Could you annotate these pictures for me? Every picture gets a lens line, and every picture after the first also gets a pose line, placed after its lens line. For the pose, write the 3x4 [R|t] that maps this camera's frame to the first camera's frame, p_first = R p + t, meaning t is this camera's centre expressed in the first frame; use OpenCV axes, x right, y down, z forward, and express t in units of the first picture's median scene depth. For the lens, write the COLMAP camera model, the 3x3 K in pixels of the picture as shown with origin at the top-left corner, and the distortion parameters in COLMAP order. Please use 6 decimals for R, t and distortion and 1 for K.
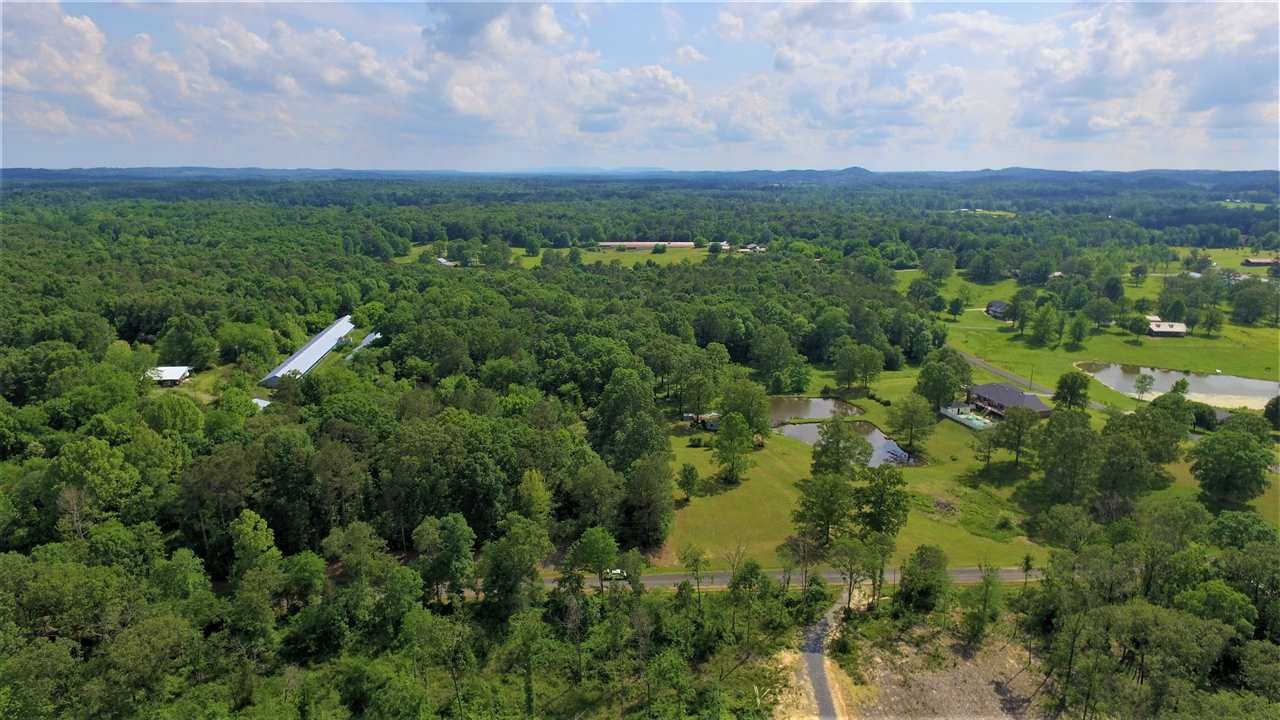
lens RADIAL K [[750.3, 0, 642.1], [0, 750.3, 349.2], [0, 0, 1]] dist [-0.010402, 0.012769]
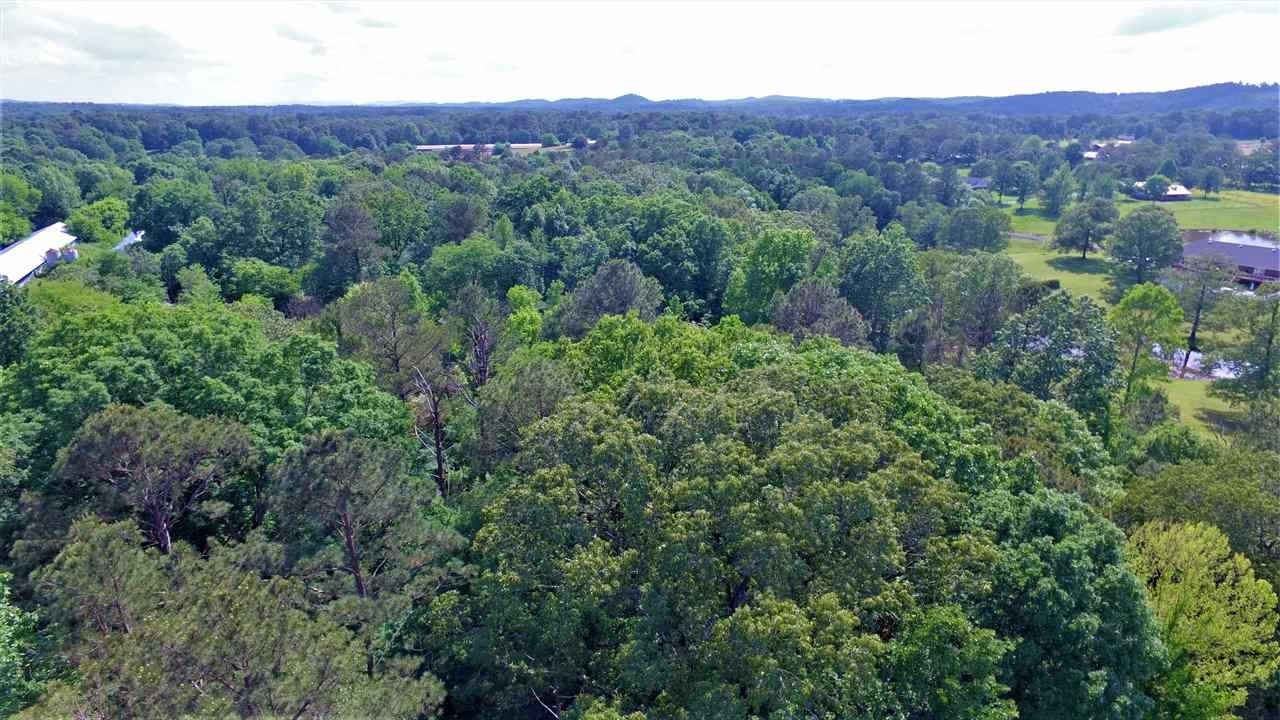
lens RADIAL K [[750.3, 0, 641.7], [0, 750.3, 350.8], [0, 0, 1]] dist [-0.010402, 0.012769]
pose [[0.954689, -0.096296, 0.281594, -0.146228], [0.073057, 0.993083, 0.091916, 0.030534], [-0.288498, -0.067179, 0.955121, 0.339374]]
